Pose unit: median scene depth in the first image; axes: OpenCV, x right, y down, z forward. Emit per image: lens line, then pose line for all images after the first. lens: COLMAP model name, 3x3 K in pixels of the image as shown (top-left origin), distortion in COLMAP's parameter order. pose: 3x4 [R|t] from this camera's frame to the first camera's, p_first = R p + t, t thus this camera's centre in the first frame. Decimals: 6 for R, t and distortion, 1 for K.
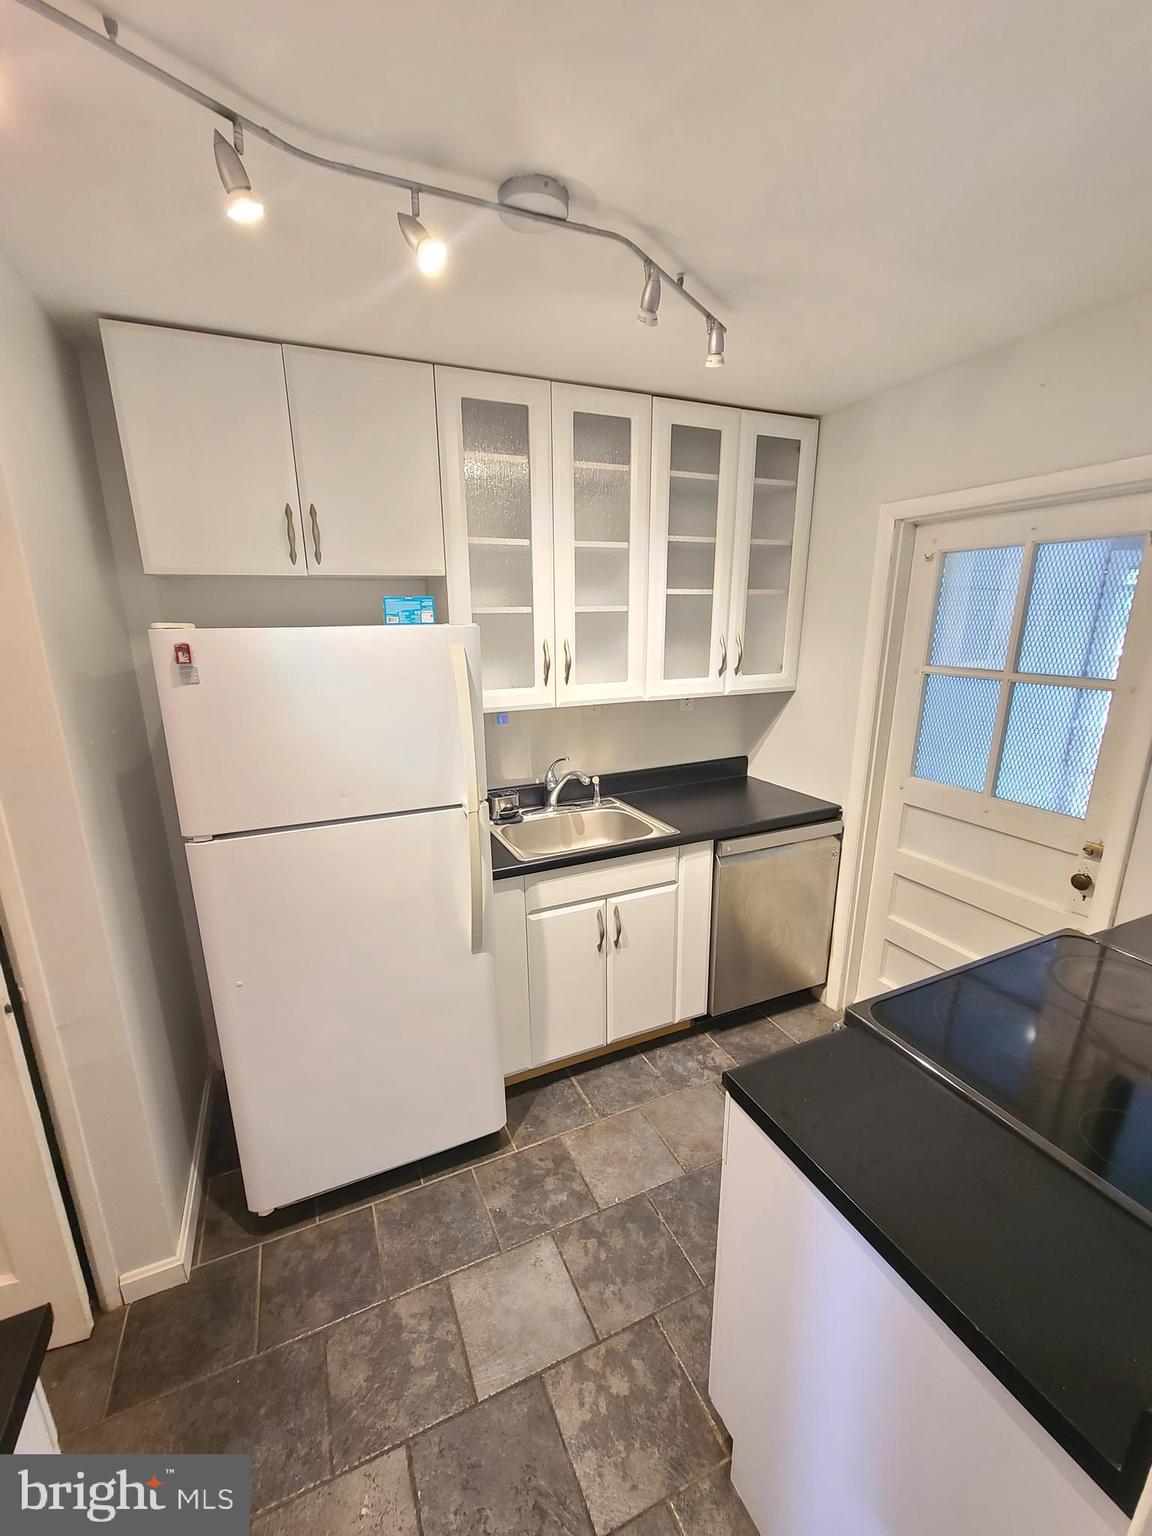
lens RADIAL K [[629.5, 0, 564.2], [0, 629.5, 773.2], [0, 0, 1]] dist [-0.001895, 0.000025]
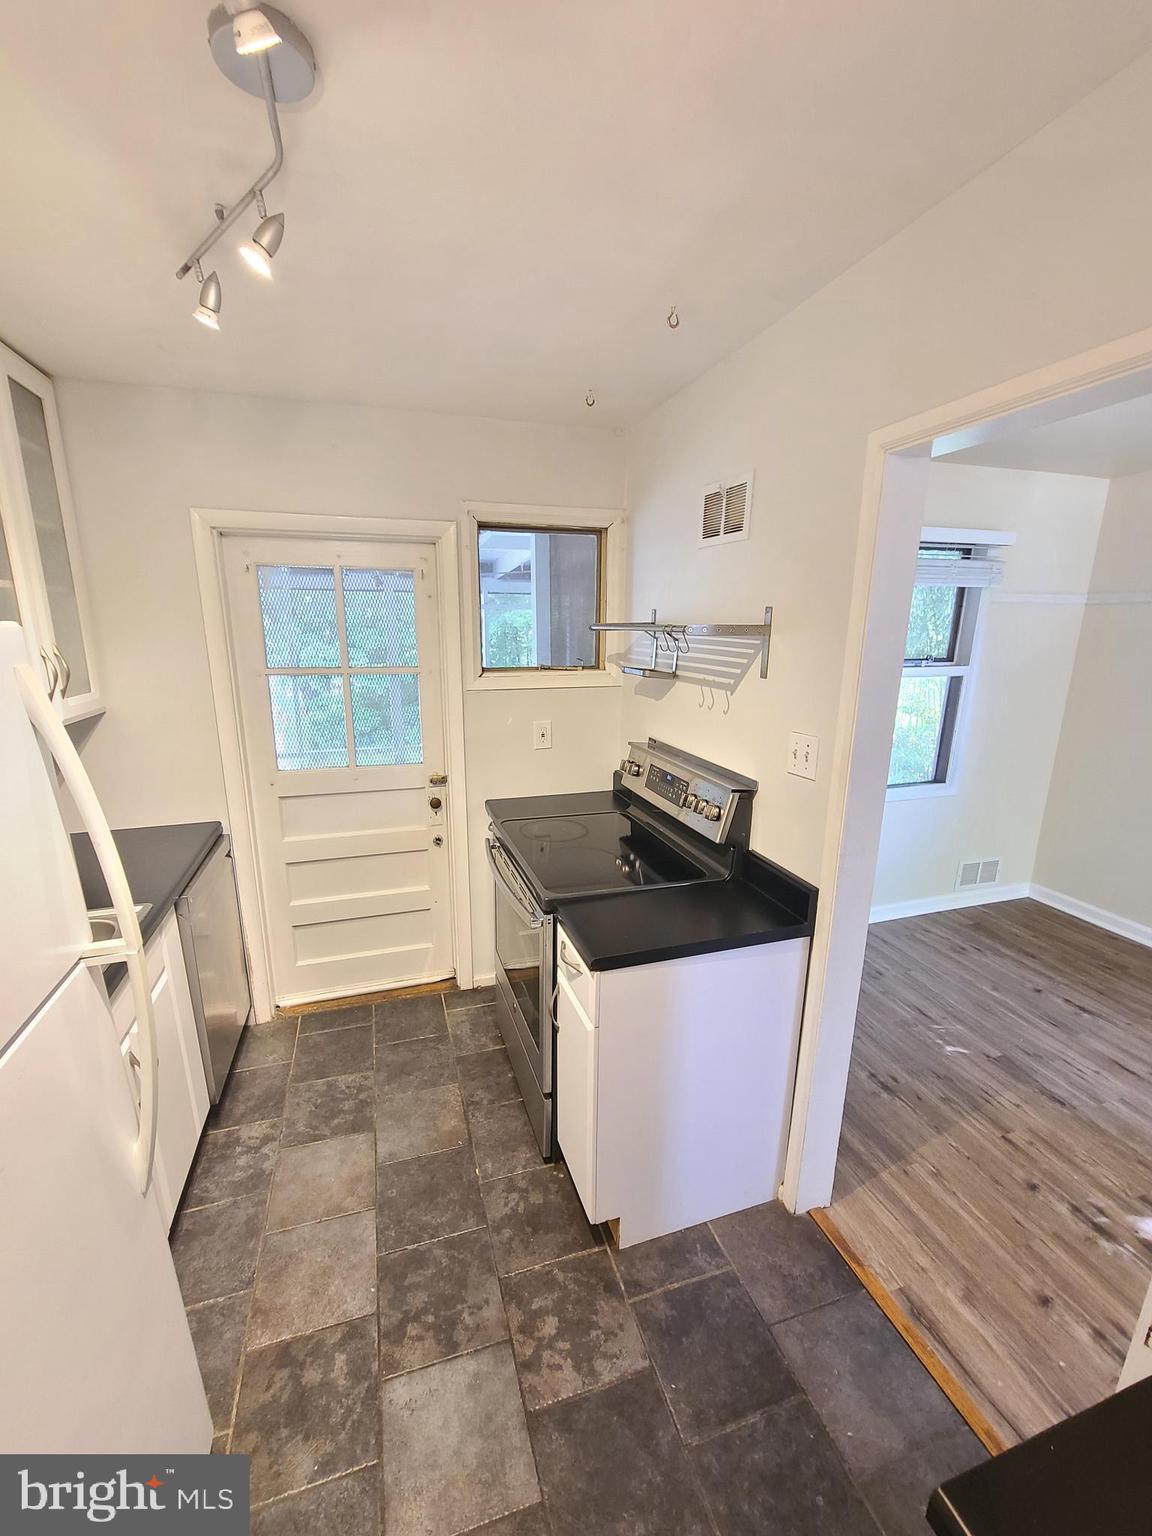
lens RADIAL K [[629.5, 0, 565.9], [0, 629.5, 777.8], [0, 0, 1]] dist [-0.001895, 0.000025]
pose [[0.108078, -0.220406, 0.969402, -0.600219], [0.236436, 0.952834, 0.190279, -0.099648], [-0.965618, 0.208636, 0.155092, 0.486386]]
